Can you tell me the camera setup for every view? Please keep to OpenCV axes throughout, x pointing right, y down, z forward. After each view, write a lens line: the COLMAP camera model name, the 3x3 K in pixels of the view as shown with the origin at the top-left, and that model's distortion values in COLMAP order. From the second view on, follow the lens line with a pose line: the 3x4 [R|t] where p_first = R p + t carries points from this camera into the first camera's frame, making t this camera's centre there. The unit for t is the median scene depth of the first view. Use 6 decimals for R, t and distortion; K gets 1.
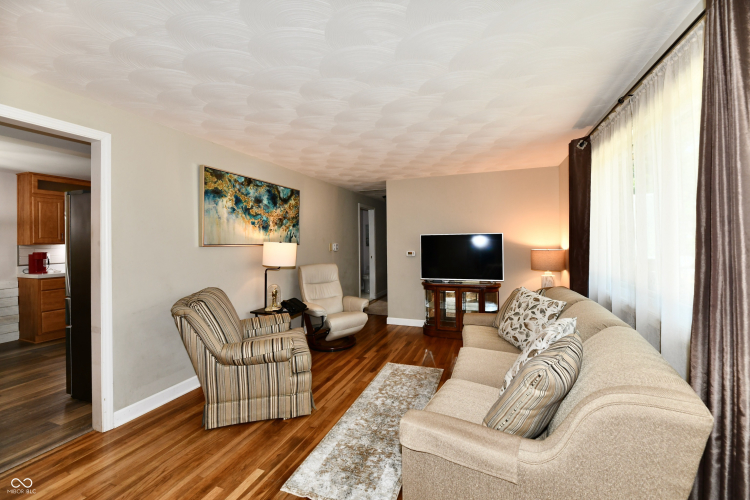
lens RADIAL K [[307.4, 0, 378.5], [0, 307.4, 241.9], [0, 0, 1]] dist [-0.000407, -0.003254]
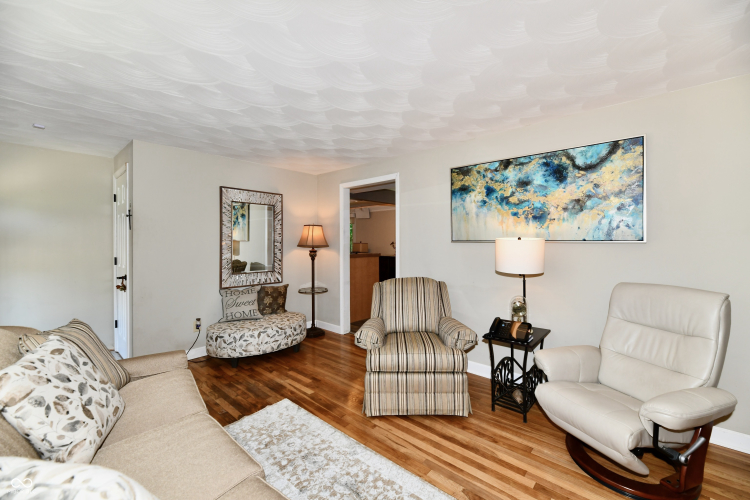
lens RADIAL K [[307.4, 0, 378.5], [0, 307.4, 241.9], [0, 0, 1]] dist [-0.000407, -0.003254]
pose [[-0.358522, 0.017237, -0.933362, 0.476980], [0.009600, 0.999845, 0.014777, -0.004236], [0.933472, -0.003663, -0.358632, 0.998173]]
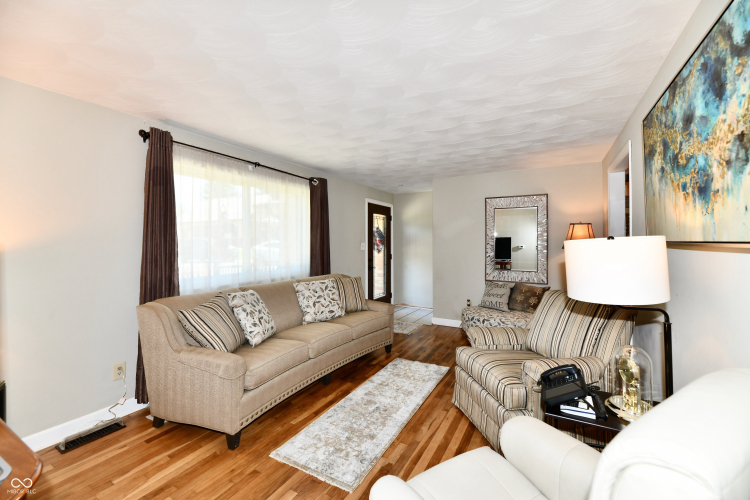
lens RADIAL K [[305.7, 0, 378.9], [0, 305.7, 242.2], [0, 0, 1]] dist [0.000597, -0.003546]
pose [[-0.987718, 0.017698, 0.155242, -0.094792], [0.017181, 0.999841, -0.004674, 0.003153], [-0.155300, -0.001949, -0.987865, 1.497222]]
